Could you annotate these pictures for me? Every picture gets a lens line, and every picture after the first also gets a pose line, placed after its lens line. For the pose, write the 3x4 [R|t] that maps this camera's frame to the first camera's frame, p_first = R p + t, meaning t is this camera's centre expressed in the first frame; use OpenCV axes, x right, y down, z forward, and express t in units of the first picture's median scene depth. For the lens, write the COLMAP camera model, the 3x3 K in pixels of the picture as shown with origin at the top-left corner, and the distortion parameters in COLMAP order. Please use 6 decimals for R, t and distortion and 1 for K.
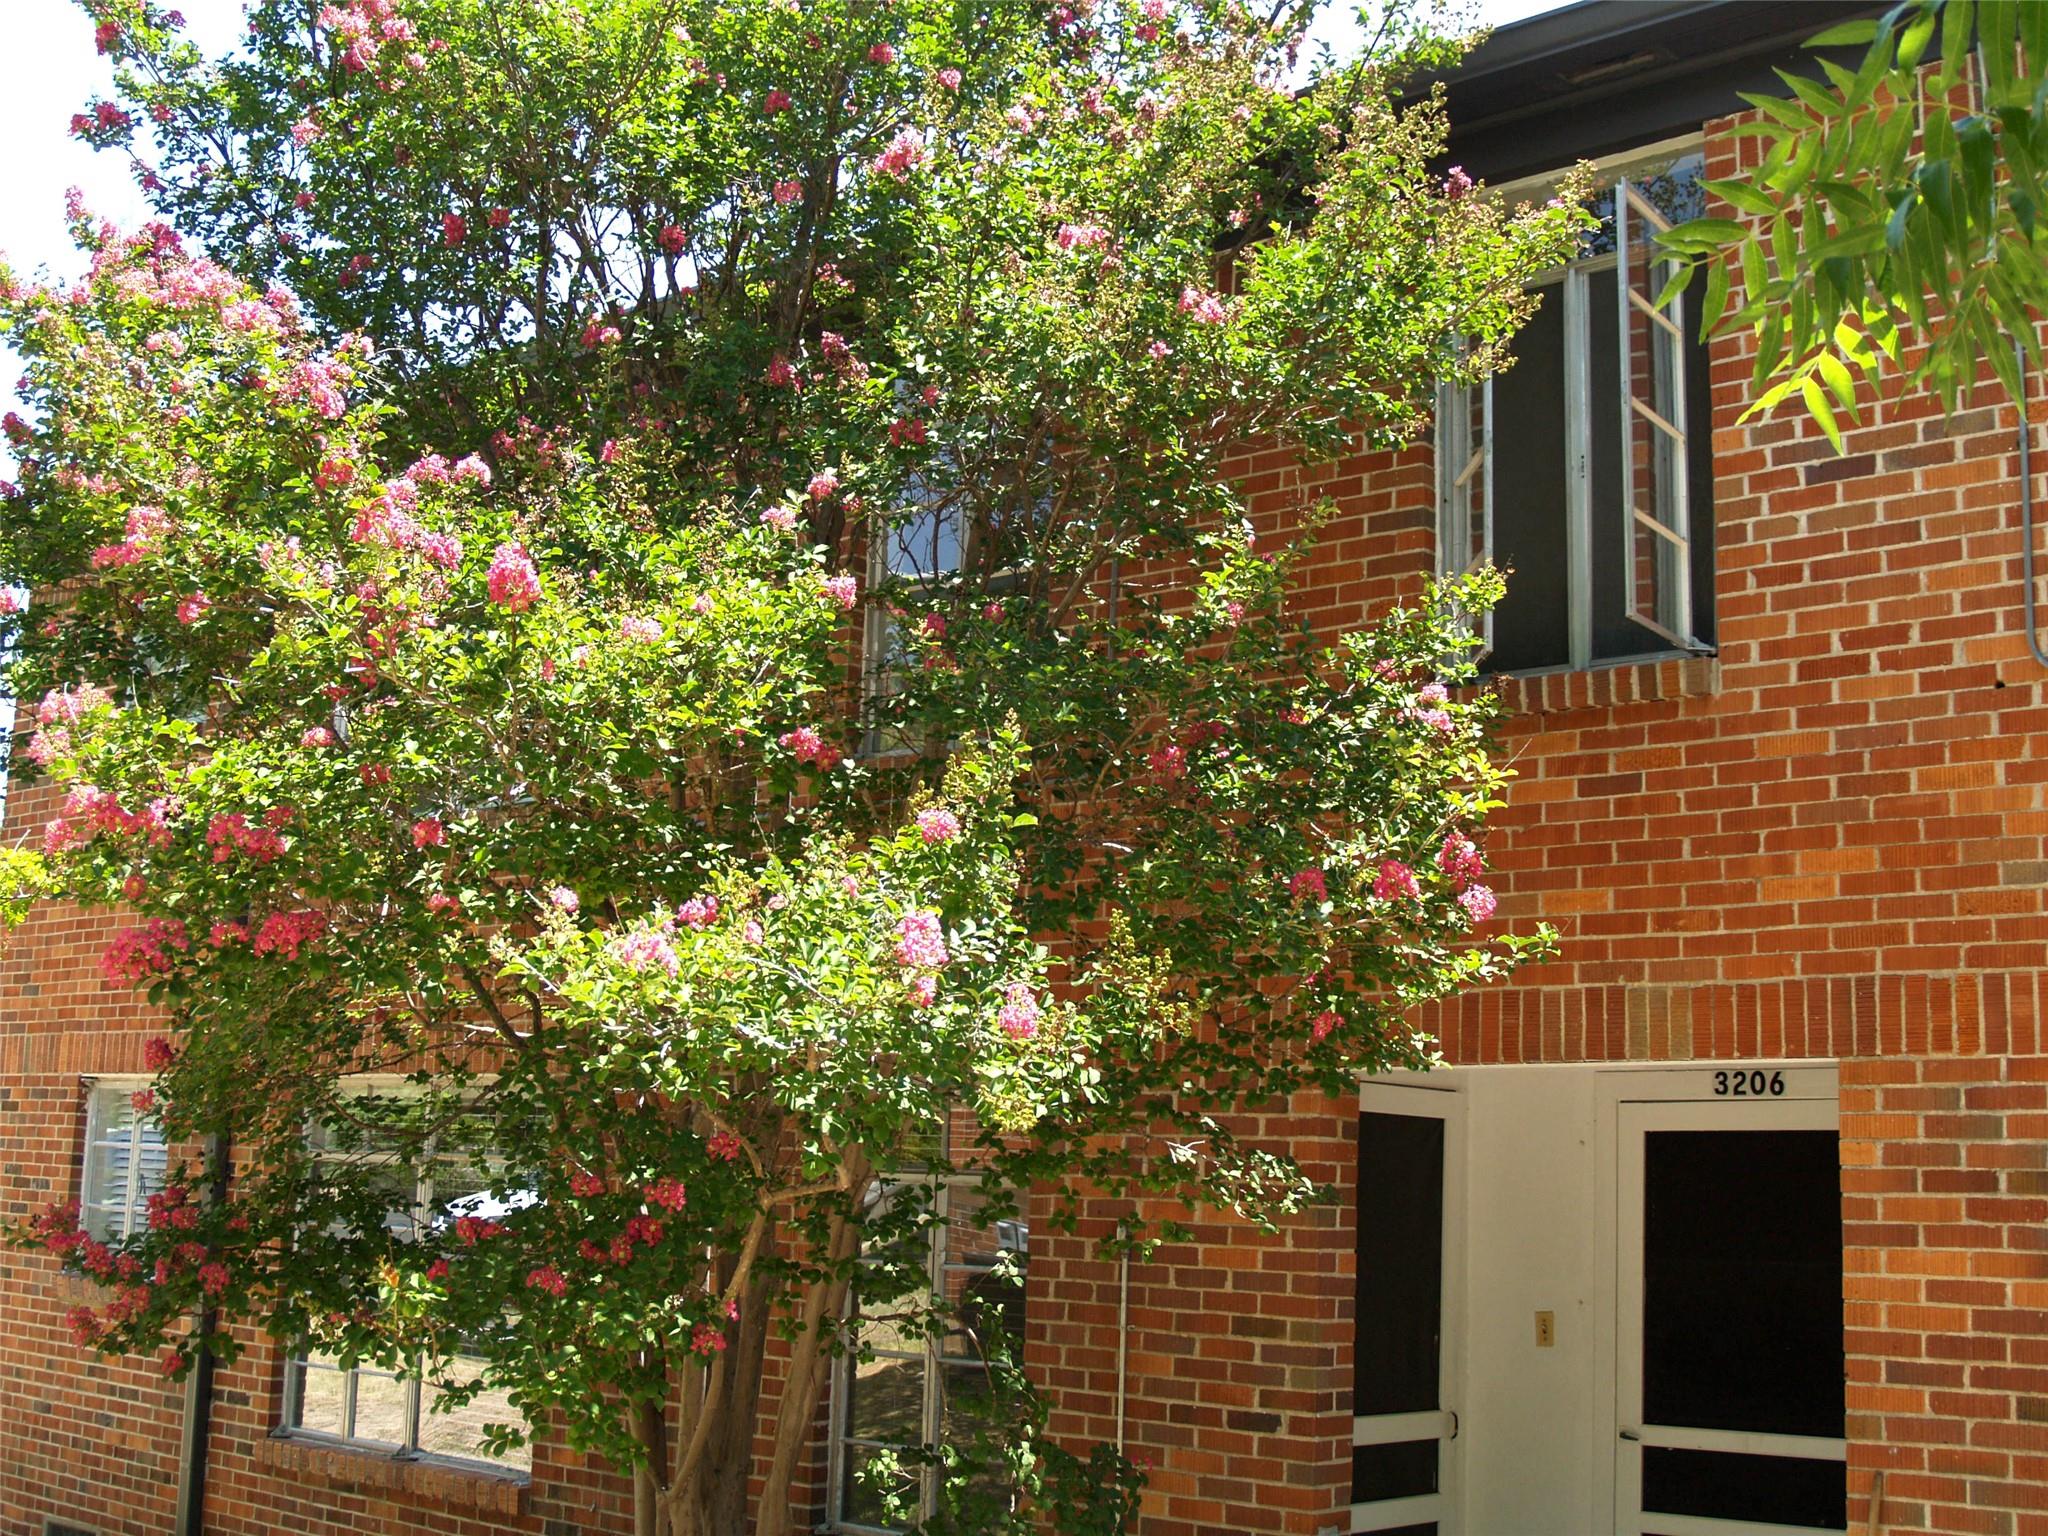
lens RADIAL K [[2375.3, 0, 1024.0], [0, 2375.3, 768.0], [0, 0, 1]] dist [-0.109247, 0.000945]
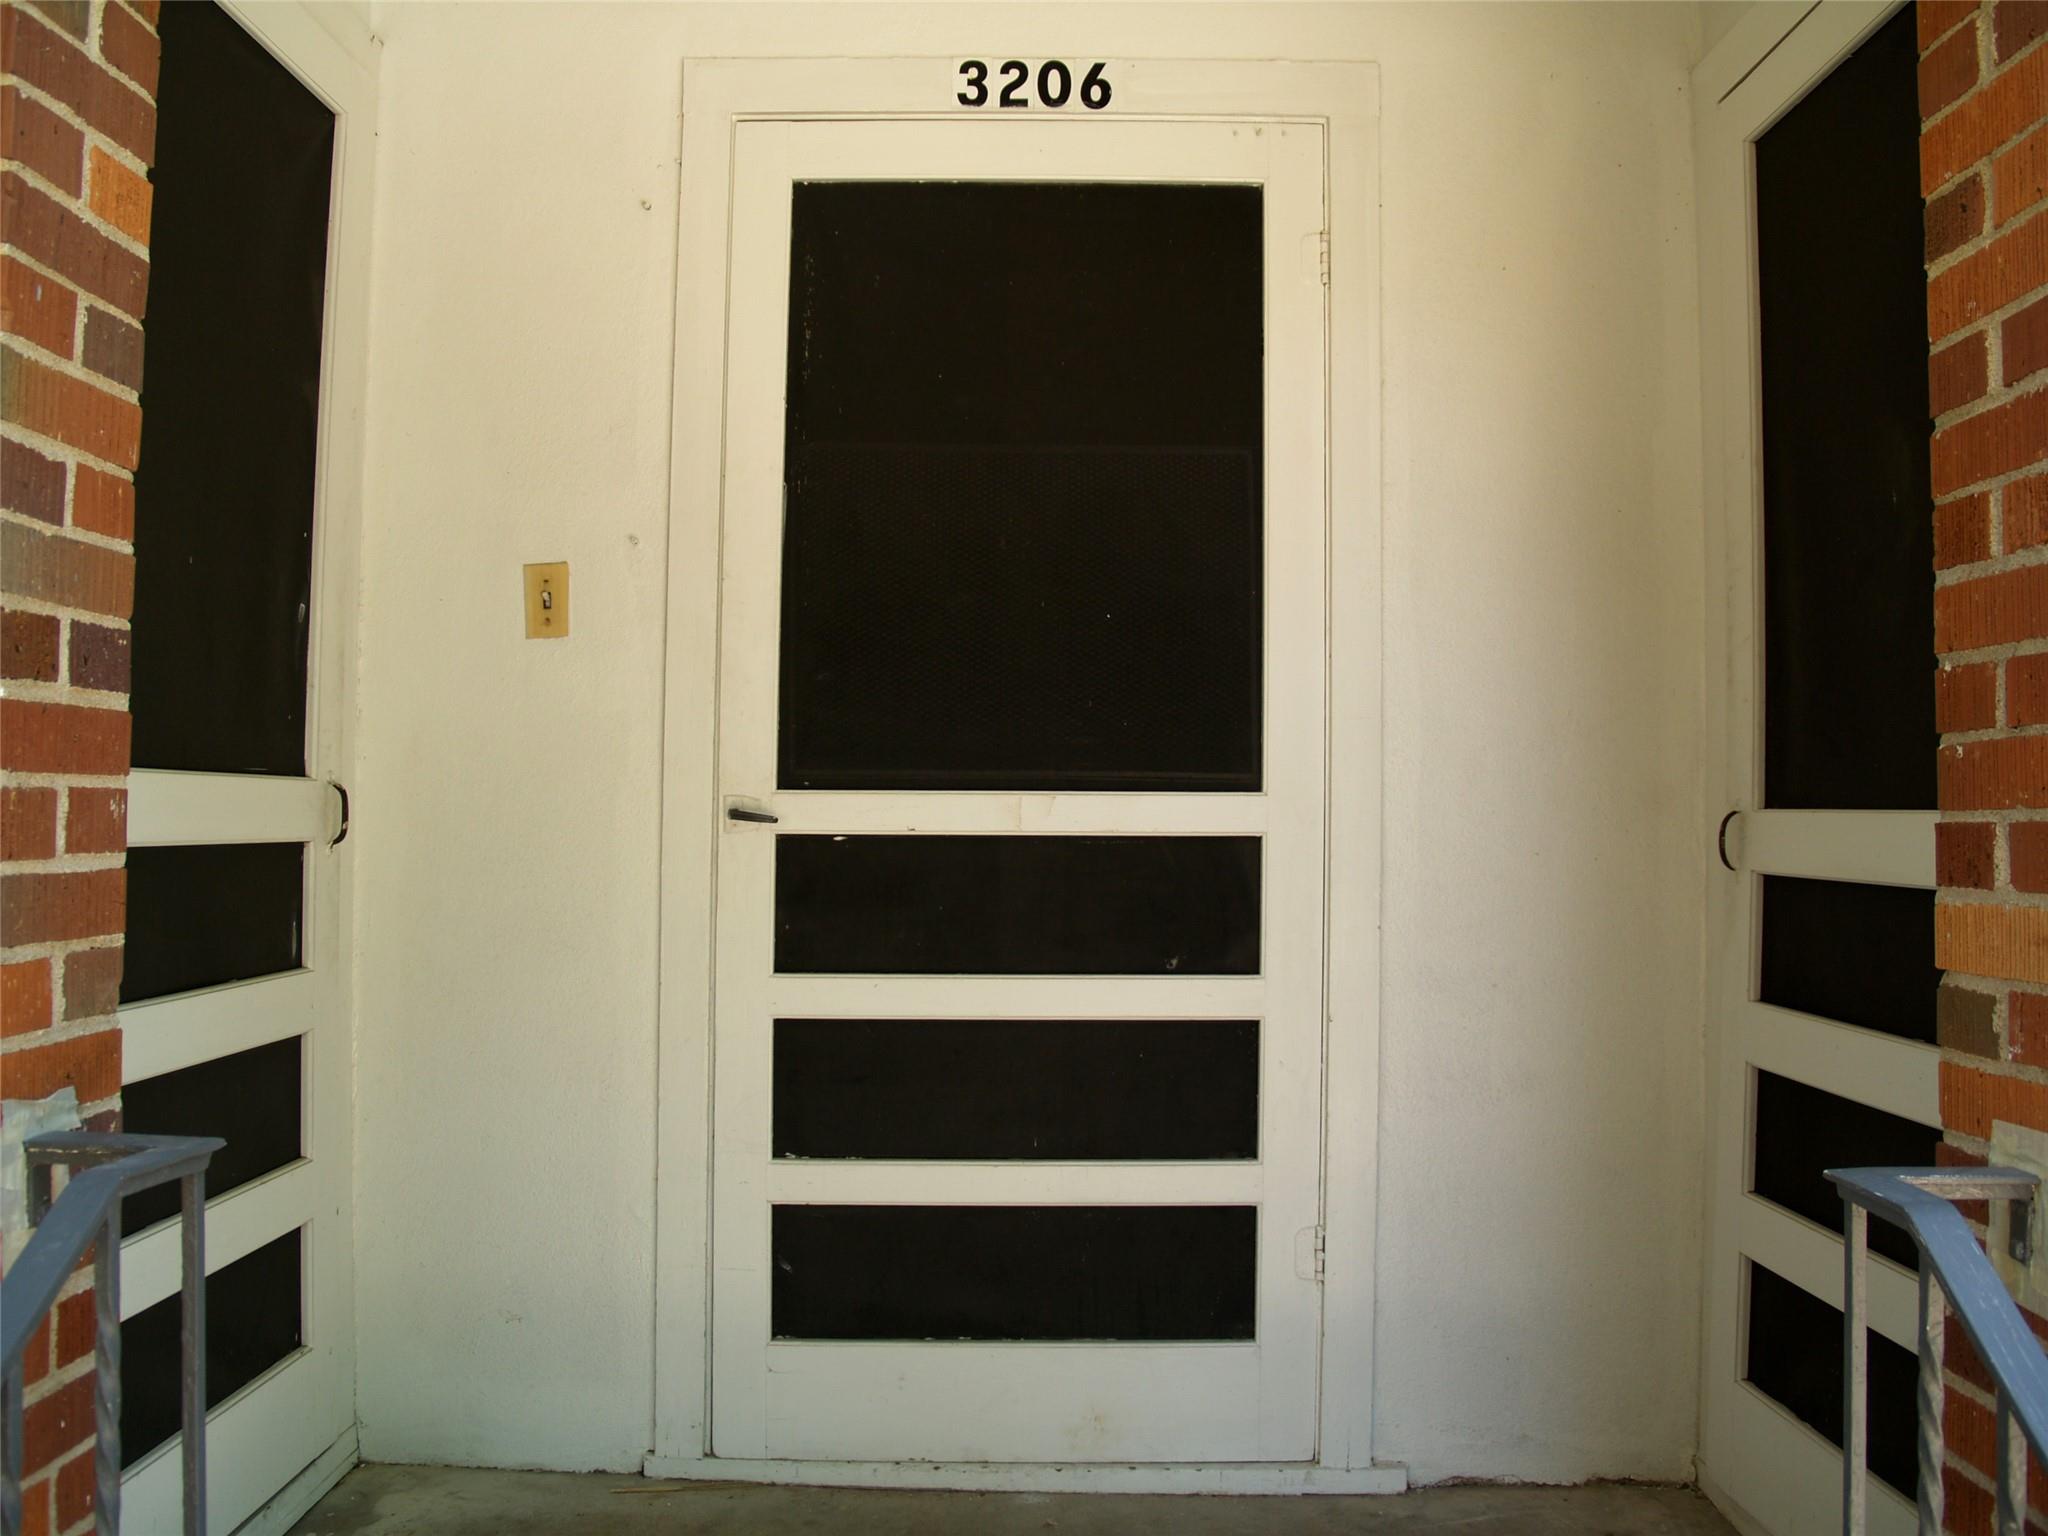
lens RADIAL K [[1660.8, 0, 1019.9], [0, 1660.8, 757.9], [0, 0, 1]] dist [-0.126226, 0.080851]
pose [[0.762528, -0.006346, 0.646924, 0.087557], [-0.102857, 0.986044, 0.130909, 0.226249], [-0.638727, -0.166363, 0.751233, 0.721076]]
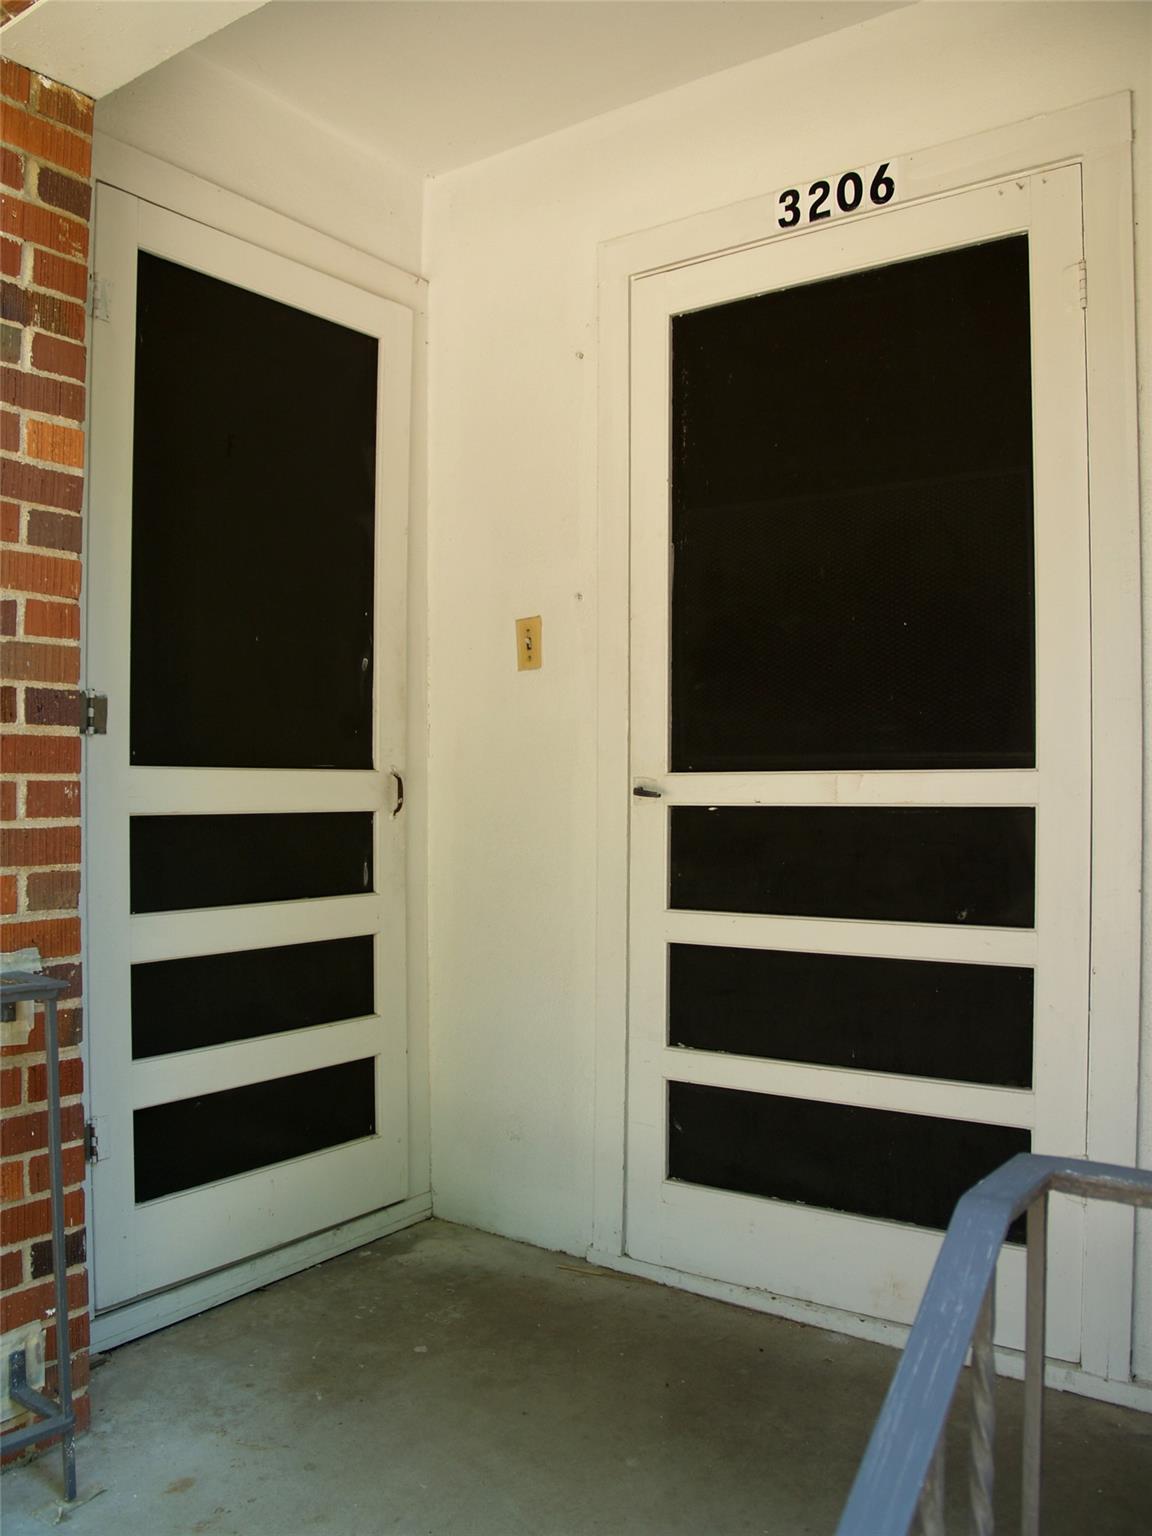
lens RADIAL K [[1245.6, 0, 555.3], [0, 1245.6, 776.4], [0, 0, 1]] dist [-0.126226, 0.080851]
pose [[0.995754, -0.034267, 0.085443, 0.205685], [0.018319, 0.983335, 0.180876, 0.220798], [-0.090218, -0.178543, 0.979787, 0.674695]]
